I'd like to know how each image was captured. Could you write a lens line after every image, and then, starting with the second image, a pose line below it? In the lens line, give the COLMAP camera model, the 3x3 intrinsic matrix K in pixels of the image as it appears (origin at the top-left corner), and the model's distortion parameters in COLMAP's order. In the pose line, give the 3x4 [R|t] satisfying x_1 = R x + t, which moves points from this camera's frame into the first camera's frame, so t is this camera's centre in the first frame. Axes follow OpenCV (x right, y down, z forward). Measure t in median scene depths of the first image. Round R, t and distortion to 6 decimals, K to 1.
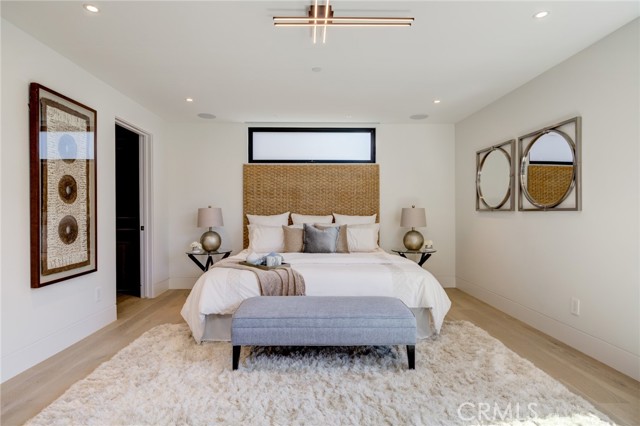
lens RADIAL K [[336.3, 0, 318.0], [0, 336.3, 210.6], [0, 0, 1]] dist [-0.011341, -0.000413]
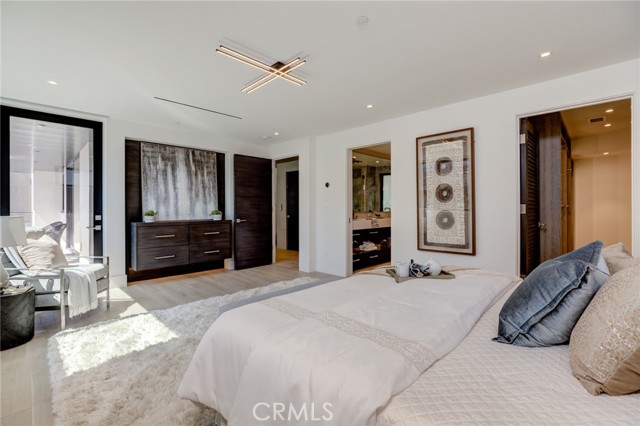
lens RADIAL K [[291.5, 0, 317.5], [0, 291.5, 210.7], [0, 0, 1]] dist [-0.016081, 0.000099]
pose [[-0.712580, 0.011042, -0.701504, 0.342385], [0.005105, 0.999931, 0.010555, -0.000706], [0.701572, 0.003940, -0.712587, 0.903689]]
